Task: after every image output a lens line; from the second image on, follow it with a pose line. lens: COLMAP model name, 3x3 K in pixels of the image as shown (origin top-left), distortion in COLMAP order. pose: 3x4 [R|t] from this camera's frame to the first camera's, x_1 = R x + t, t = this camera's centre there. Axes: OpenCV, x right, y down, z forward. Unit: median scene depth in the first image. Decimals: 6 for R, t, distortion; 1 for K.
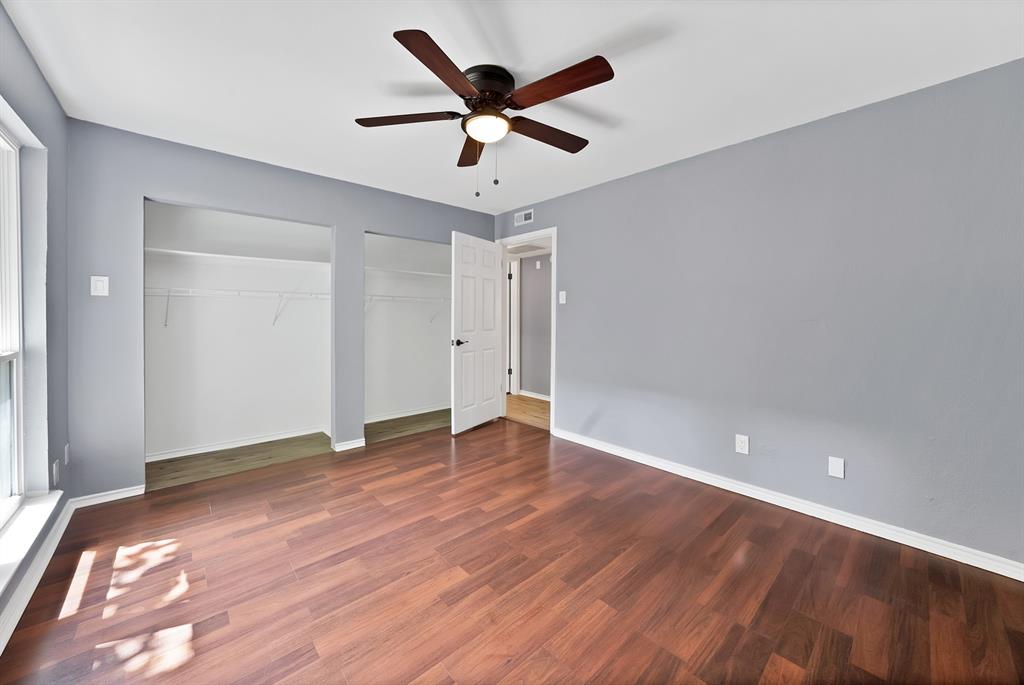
lens RADIAL K [[372.8, 0, 510.9], [0, 372.8, 337.7], [0, 0, 1]] dist [-0.027861, 0.005850]
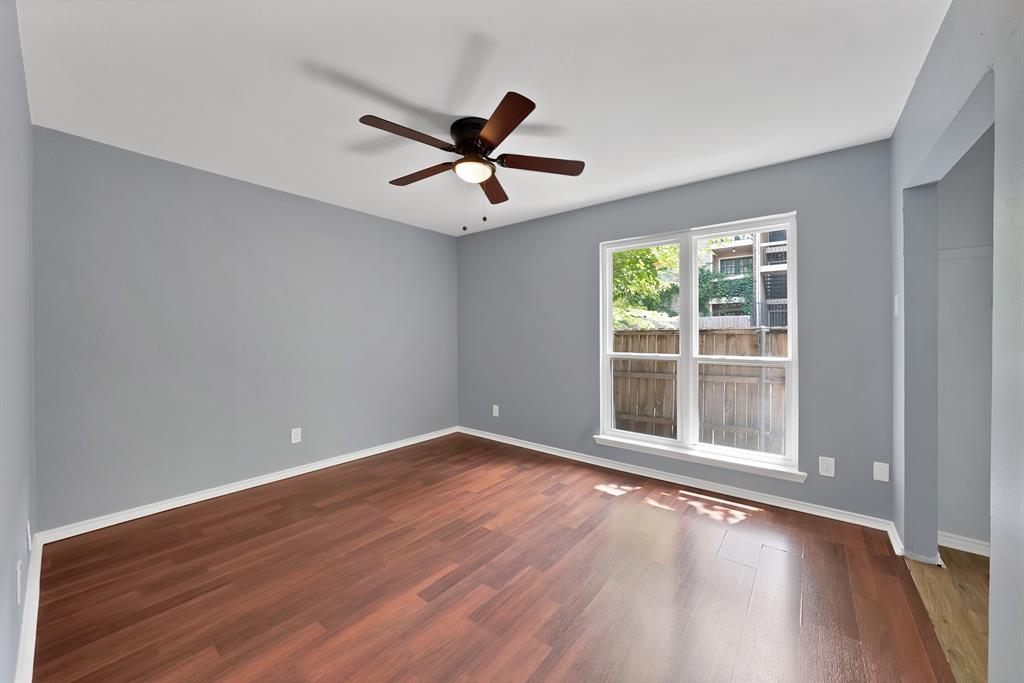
lens RADIAL K [[372.8, 0, 510.9], [0, 372.8, 336.7], [0, 0, 1]] dist [-0.027861, 0.005850]
pose [[-0.987356, -0.000309, -0.158515, 0.002339], [-0.011694, 0.997415, 0.070893, -0.161669], [0.158084, 0.071851, -0.984808, 2.217770]]
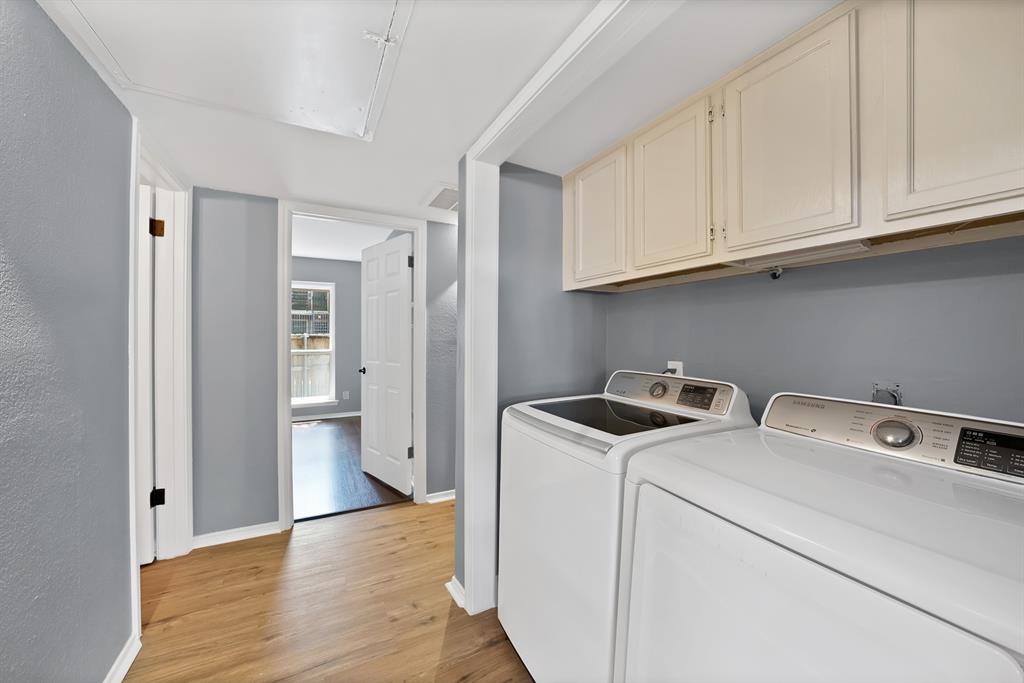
lens RADIAL K [[366.4, 0, 510.3], [0, 366.4, 336.4], [0, 0, 1]] dist [-0.028131, 0.005854]
pose [[-0.233556, -0.012235, -0.972266, 1.067175], [-0.068684, 0.997631, 0.003945, -0.208018], [0.969915, 0.067700, -0.233843, 2.969529]]
